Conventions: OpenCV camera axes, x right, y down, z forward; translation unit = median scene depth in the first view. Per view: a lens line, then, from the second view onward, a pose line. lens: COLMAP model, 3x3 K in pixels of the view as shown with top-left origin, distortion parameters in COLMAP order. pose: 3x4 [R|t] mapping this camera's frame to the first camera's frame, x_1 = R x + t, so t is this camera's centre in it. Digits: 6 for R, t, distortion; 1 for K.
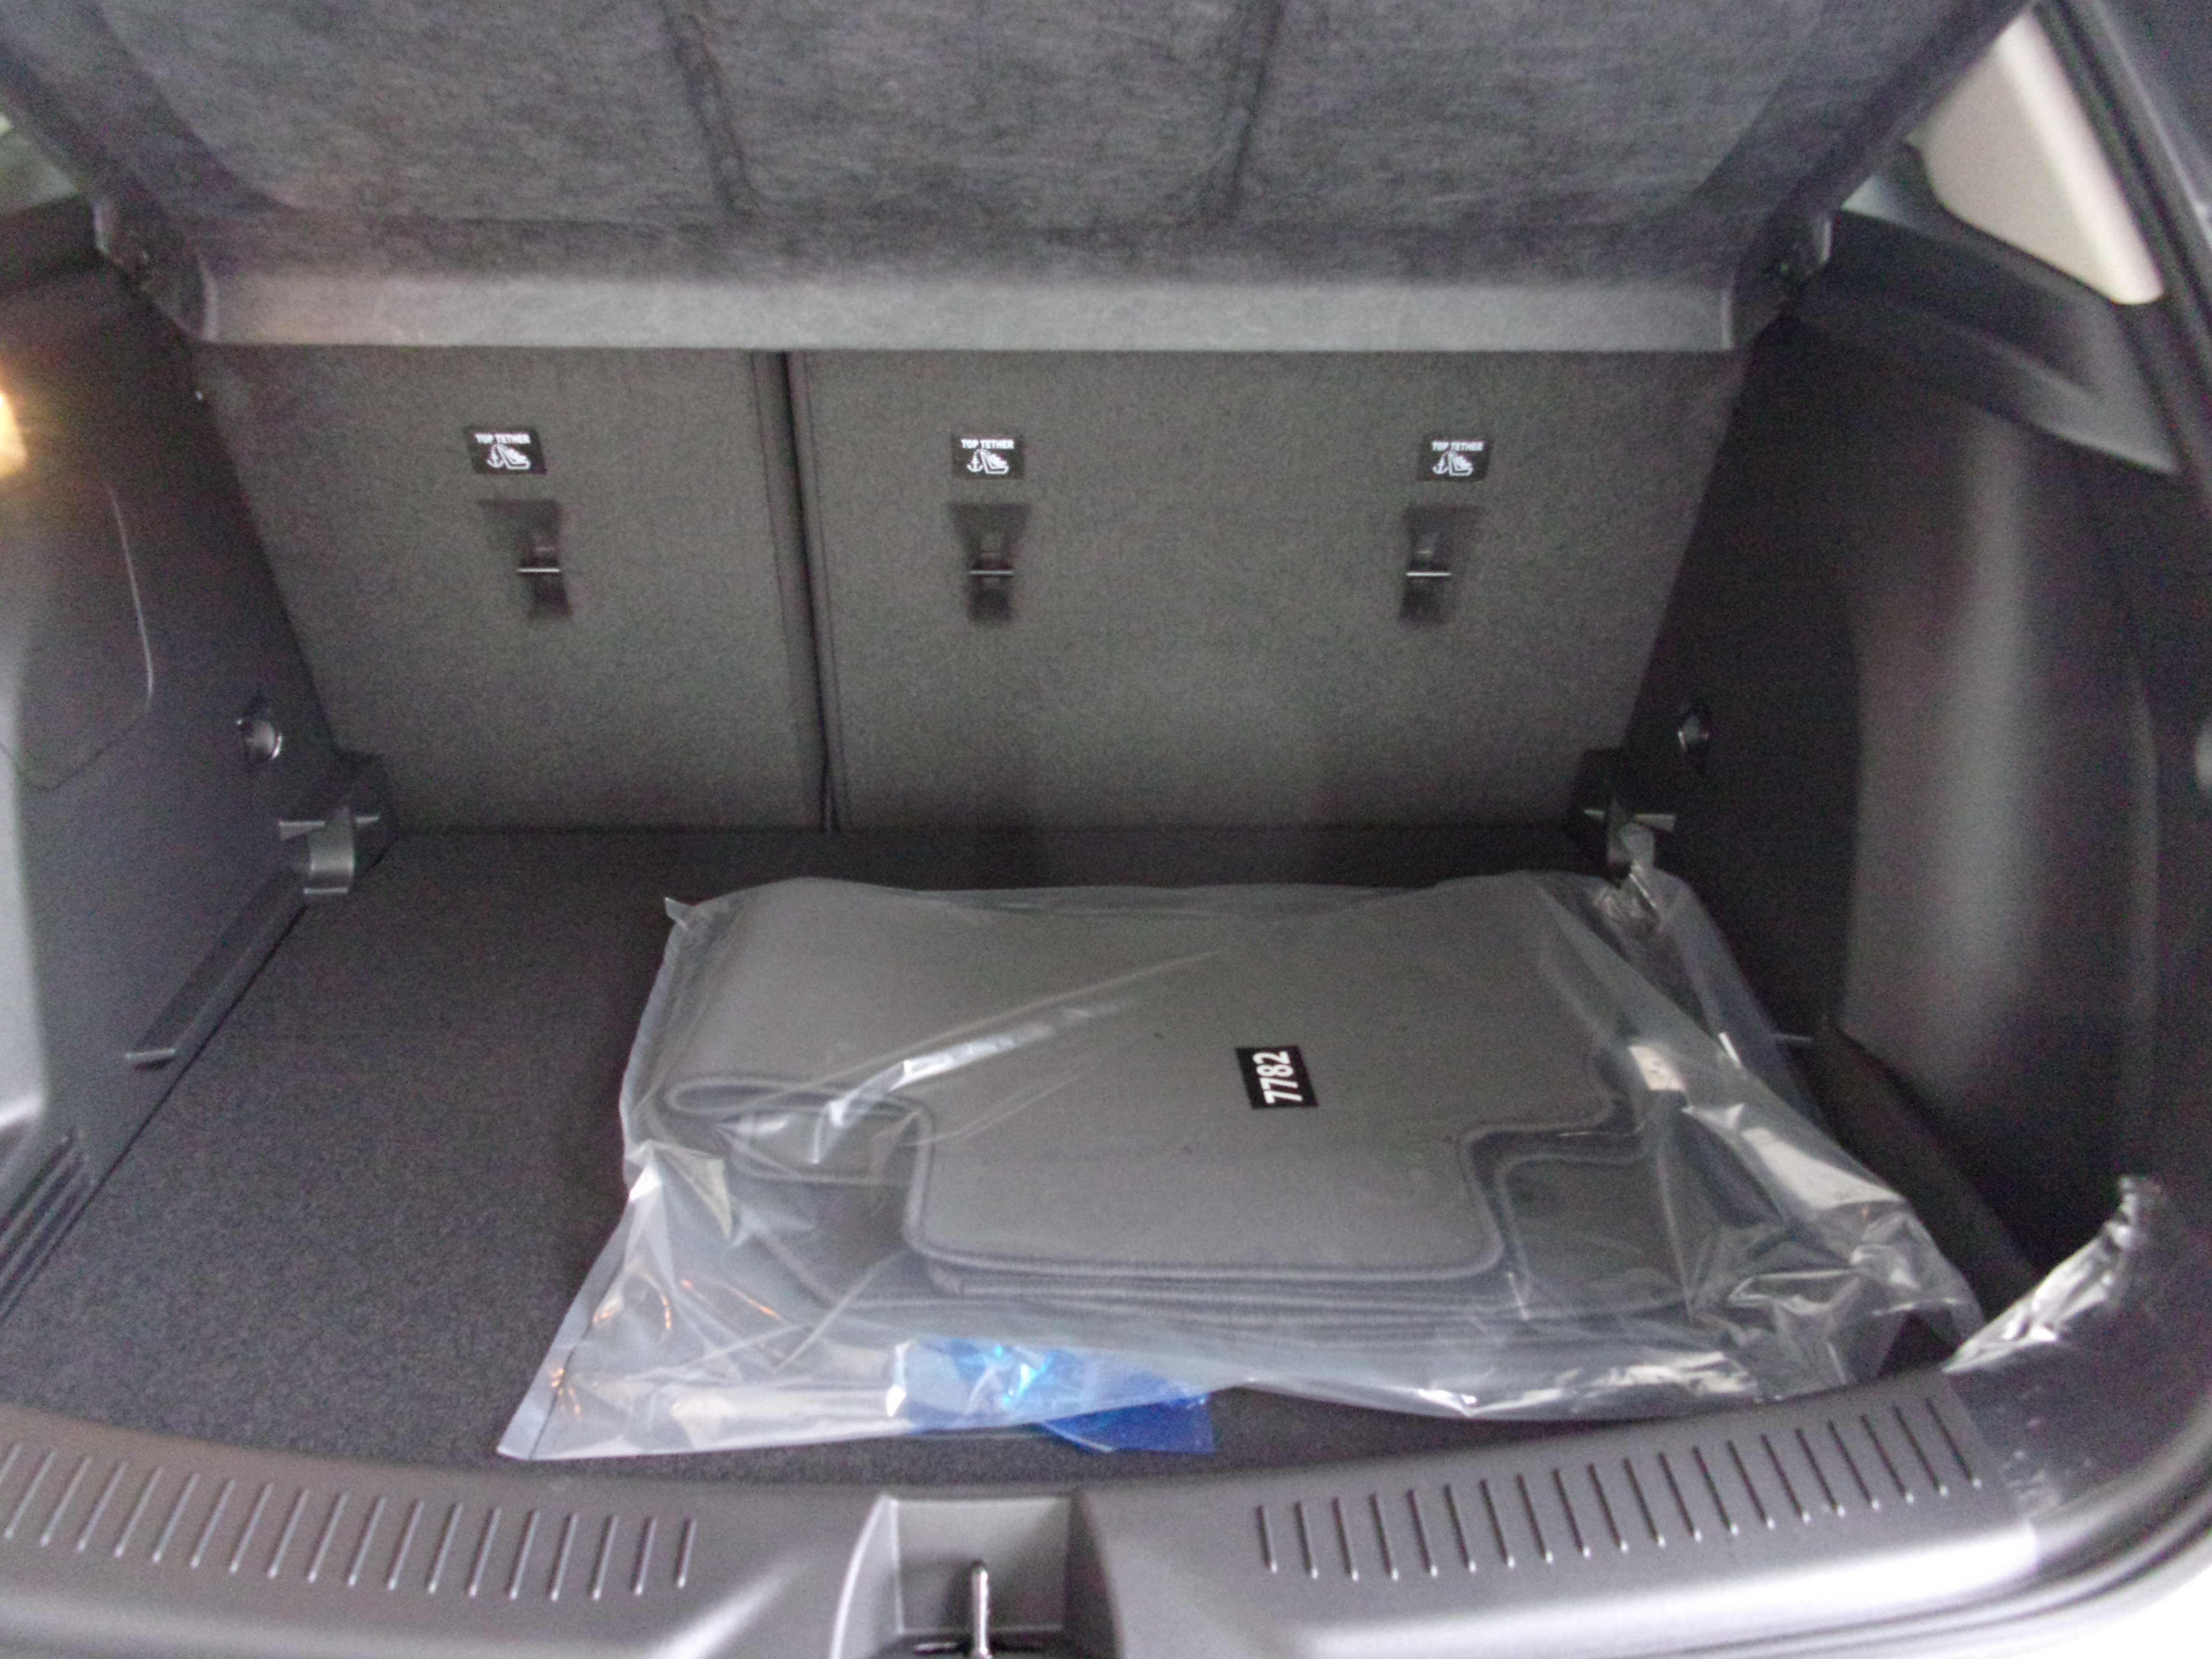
lens RADIAL K [[1844.5, 0, 1090.4], [0, 1844.5, 829.4], [0, 0, 1]] dist [0.021386, -0.054652]
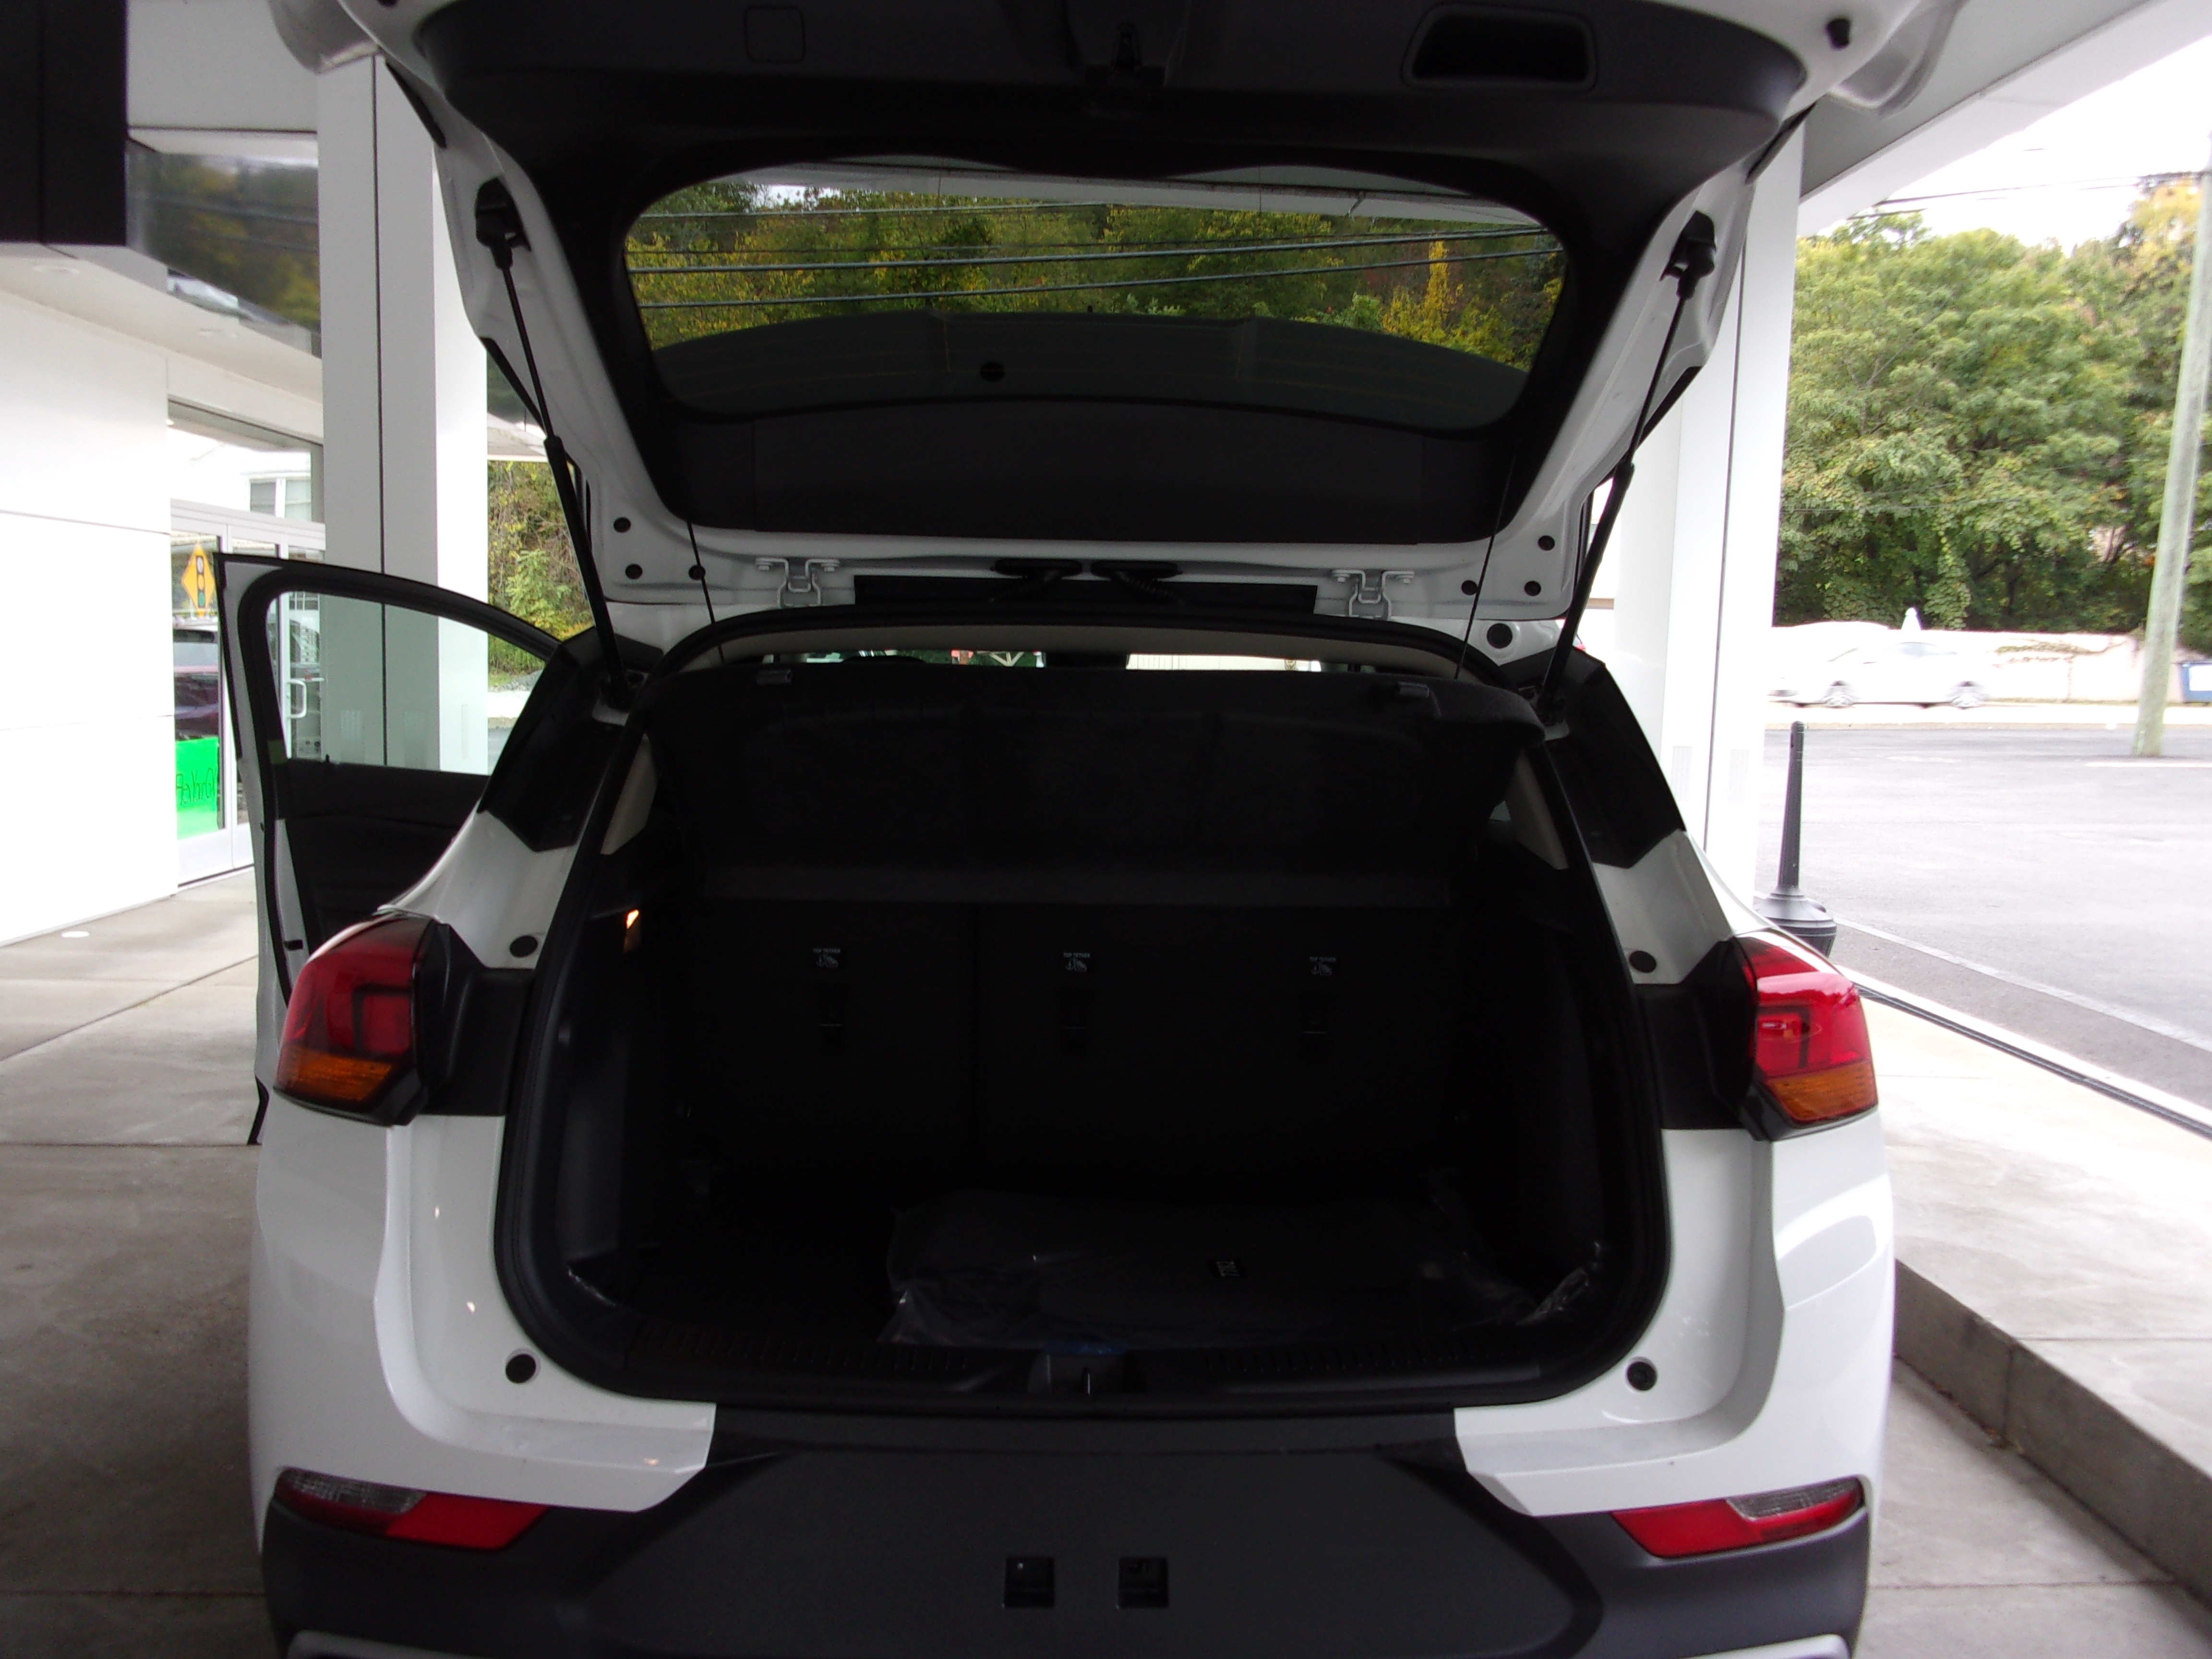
lens RADIAL K [[1788.0, 0, 1050.8], [0, 1788.0, 828.9], [0, 0, 1]] dist [0.052347, -0.104888]
pose [[0.999042, 0.006403, -0.043282, -0.002977], [-0.021293, 0.935344, -0.353099, 0.342086], [0.038223, 0.353682, 0.934584, -0.827650]]
